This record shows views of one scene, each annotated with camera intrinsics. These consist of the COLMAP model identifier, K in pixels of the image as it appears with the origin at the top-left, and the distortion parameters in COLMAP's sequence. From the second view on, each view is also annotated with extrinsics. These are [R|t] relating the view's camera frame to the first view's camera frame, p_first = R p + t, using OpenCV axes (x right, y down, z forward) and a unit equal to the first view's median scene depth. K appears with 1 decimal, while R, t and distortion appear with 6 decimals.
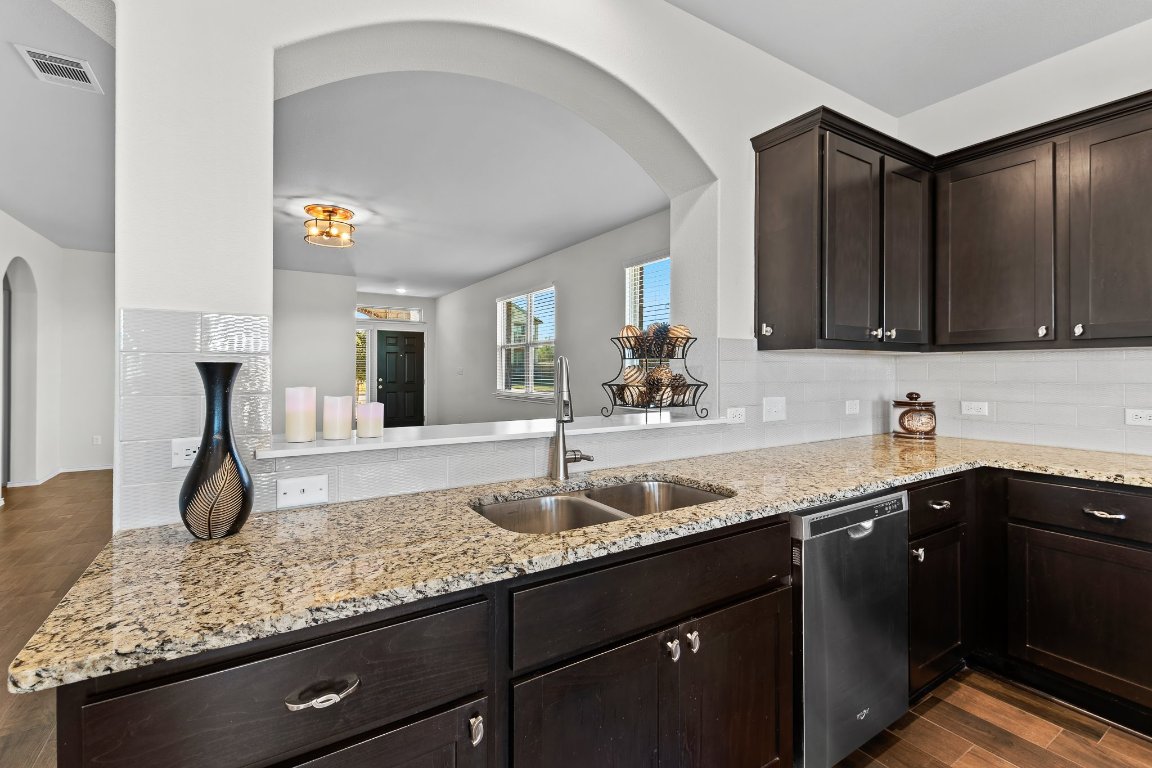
lens RADIAL K [[510.7, 0, 571.4], [0, 510.7, 365.9], [0, 0, 1]] dist [0.003548, -0.003018]
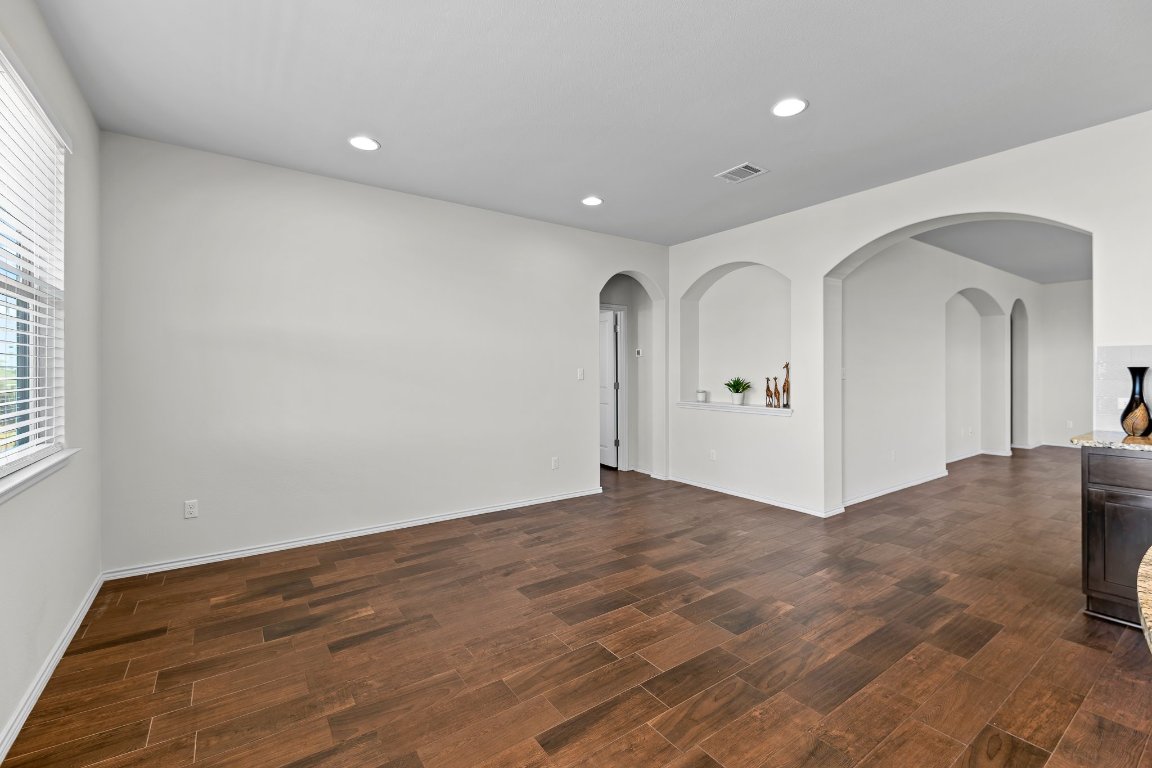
lens RADIAL K [[497.4, 0, 586.1], [0, 497.4, 370.9], [0, 0, 1]] dist [0.012935, -0.005761]
pose [[0.067302, -0.001648, -0.997731, 0.820319], [0.010242, 0.999947, -0.000961, -0.006756], [0.997680, -0.010154, 0.067315, -0.969012]]
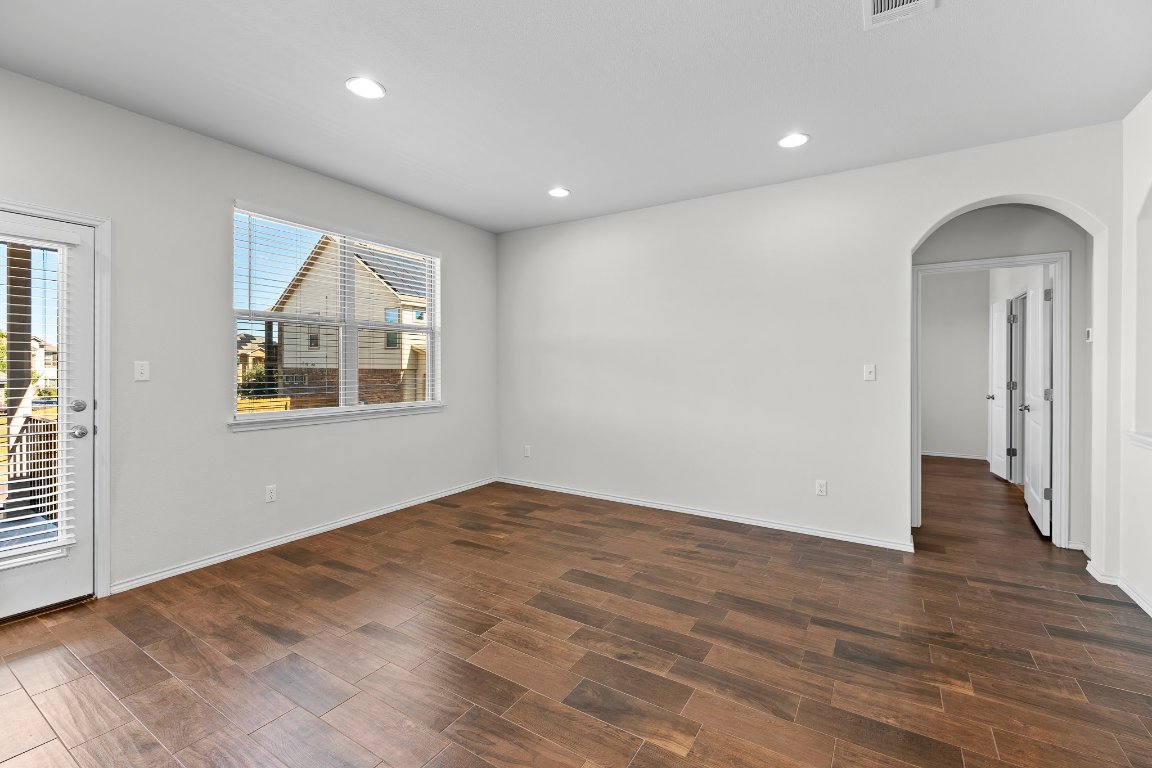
lens RADIAL K [[497.4, 0, 565.8], [0, 497.4, 366.3], [0, 0, 1]] dist [0.012935, -0.005761]
pose [[-0.902935, -0.005444, -0.429743, 0.095087], [-0.001628, 0.999956, -0.009248, 0.003892], [0.429775, -0.007651, -0.902904, 0.250459]]
